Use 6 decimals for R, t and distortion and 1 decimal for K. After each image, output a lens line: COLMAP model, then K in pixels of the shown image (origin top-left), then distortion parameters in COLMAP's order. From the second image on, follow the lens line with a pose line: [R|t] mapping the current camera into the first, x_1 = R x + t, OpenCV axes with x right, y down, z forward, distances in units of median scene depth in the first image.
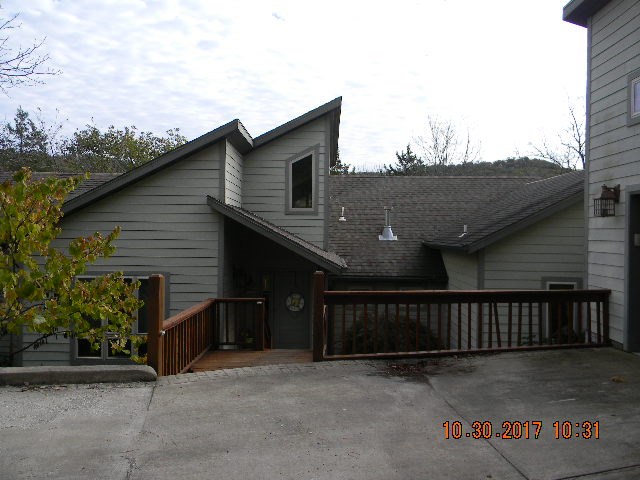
lens RADIAL K [[523.1, 0, 320.3], [0, 523.1, 238.6], [0, 0, 1]] dist [-0.002433, 0.004215]
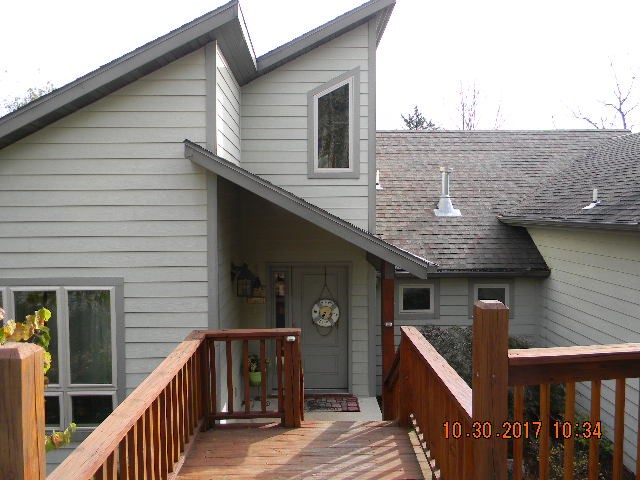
lens RADIAL K [[523.1, 0, 319.8], [0, 523.1, 240.0], [0, 0, 1]] dist [-0.002433, 0.004215]
pose [[0.999320, -0.016089, 0.033164, -0.075811], [0.014461, 0.998706, 0.048752, -0.001407], [-0.033905, -0.048239, 0.998260, 0.353824]]
